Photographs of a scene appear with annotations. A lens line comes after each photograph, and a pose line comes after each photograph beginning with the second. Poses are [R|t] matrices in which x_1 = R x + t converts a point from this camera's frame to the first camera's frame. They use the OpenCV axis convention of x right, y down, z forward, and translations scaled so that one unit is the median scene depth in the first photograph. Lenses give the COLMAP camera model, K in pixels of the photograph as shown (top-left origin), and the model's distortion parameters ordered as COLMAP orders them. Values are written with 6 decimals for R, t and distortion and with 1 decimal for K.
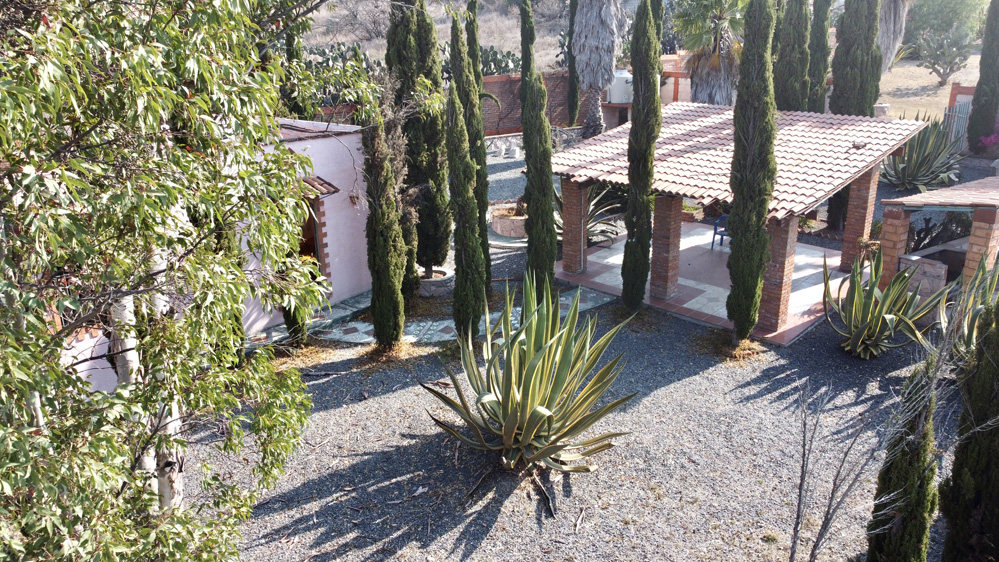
lens RADIAL K [[756.6, 0, 499.5], [0, 756.6, 281.0], [0, 0, 1]] dist [0.005151, -0.008331]
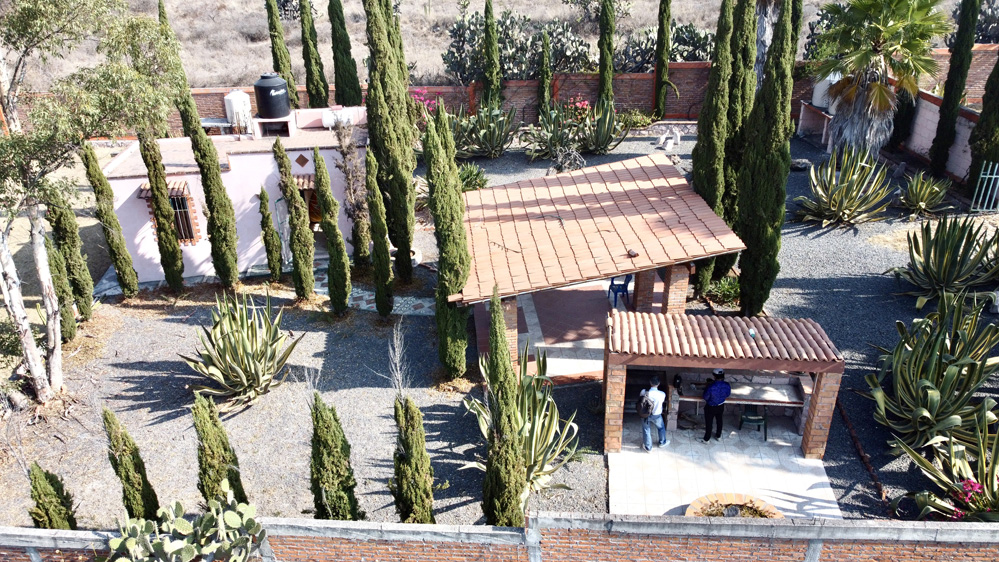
lens RADIAL K [[756.6, 0, 499.5], [0, 756.6, 281.0], [0, 0, 1]] dist [0.005151, -0.008331]
pose [[0.765794, 0.294453, -0.571715, 0.976676], [-0.195530, 0.953539, 0.229198, -0.359949], [0.612640, -0.063731, 0.787788, 0.026221]]
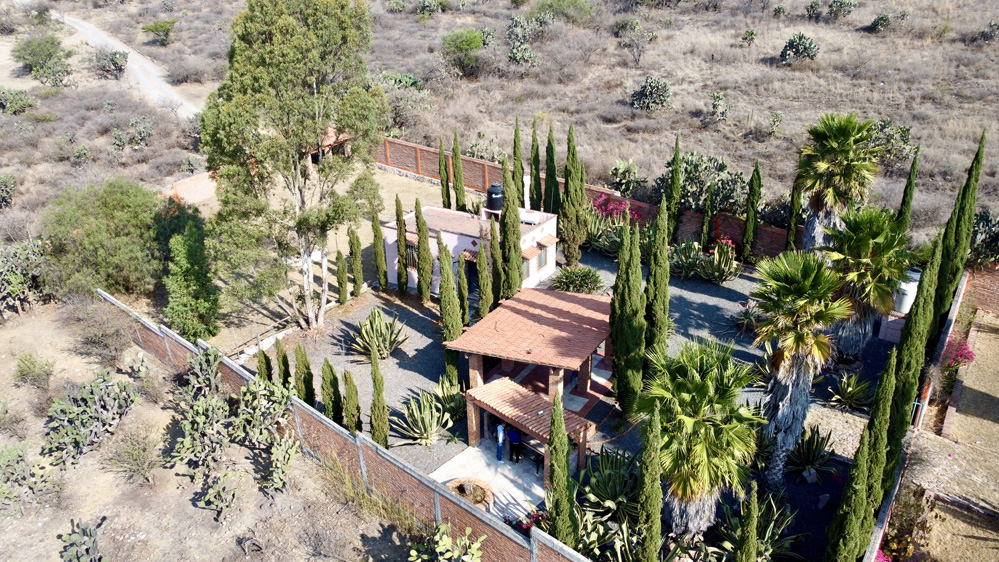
lens RADIAL K [[756.6, 0, 499.5], [0, 756.6, 281.0], [0, 0, 1]] dist [0.005151, -0.008331]
pose [[0.193718, 0.436214, -0.878744, 2.118302], [-0.292750, 0.880605, 0.372602, -1.056496], [0.936360, 0.185072, 0.298291, 0.322200]]
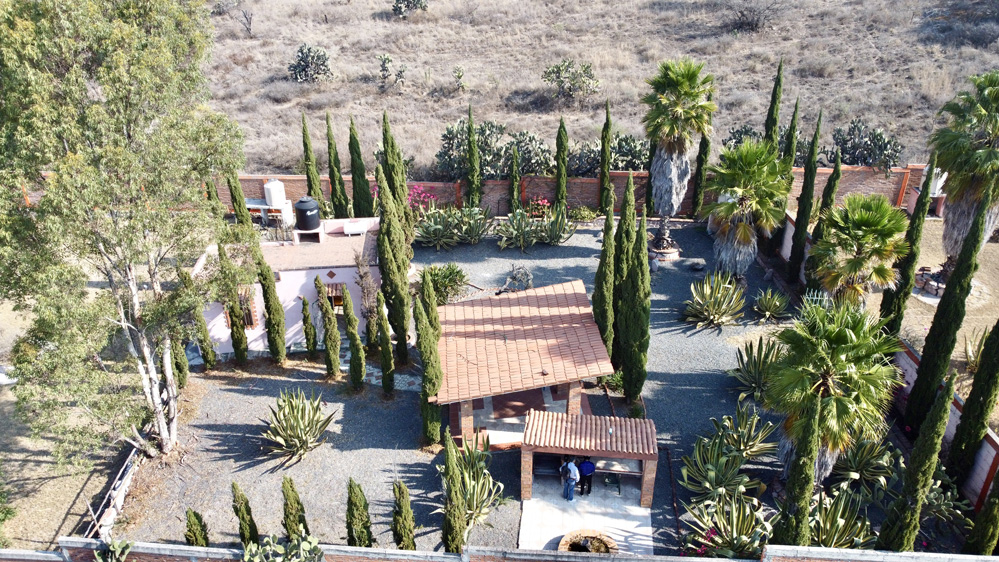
lens RADIAL K [[756.6, 0, 499.5], [0, 756.6, 281.0], [0, 0, 1]] dist [0.005151, -0.008331]
pose [[0.758089, 0.330277, -0.562332, 1.316745], [-0.212103, 0.940262, 0.266308, -0.826340], [0.616695, -0.082613, 0.782855, -0.400183]]
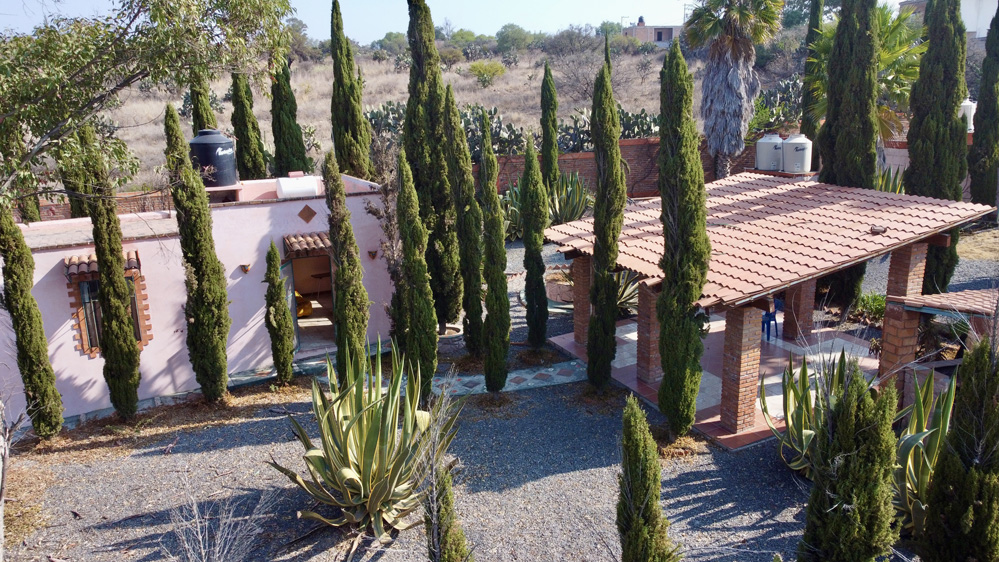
lens RADIAL K [[756.6, 0, 499.5], [0, 756.6, 281.0], [0, 0, 1]] dist [0.005151, -0.008331]
pose [[0.939498, 0.077298, -0.333718, 0.368659], [-0.100796, 0.993459, -0.053653, -0.033481], [0.327388, 0.084045, 0.941145, 0.055308]]
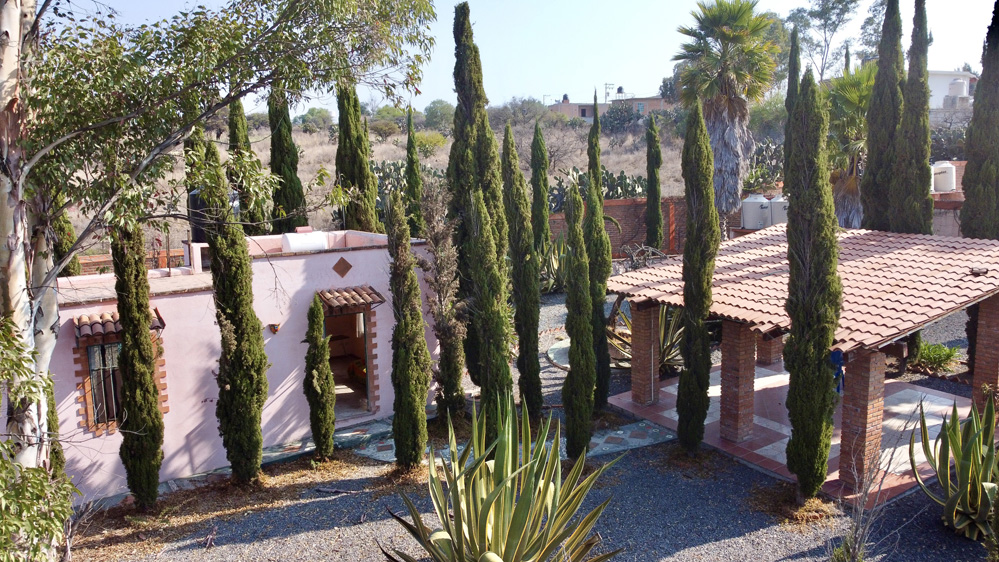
lens RADIAL K [[756.6, 0, 499.5], [0, 756.6, 281.0], [0, 0, 1]] dist [0.005151, -0.008331]
pose [[0.971162, 0.032680, -0.236169, 0.164359], [-0.071813, 0.984655, -0.159054, 0.000373], [0.227347, 0.171427, 0.958606, 0.088748]]
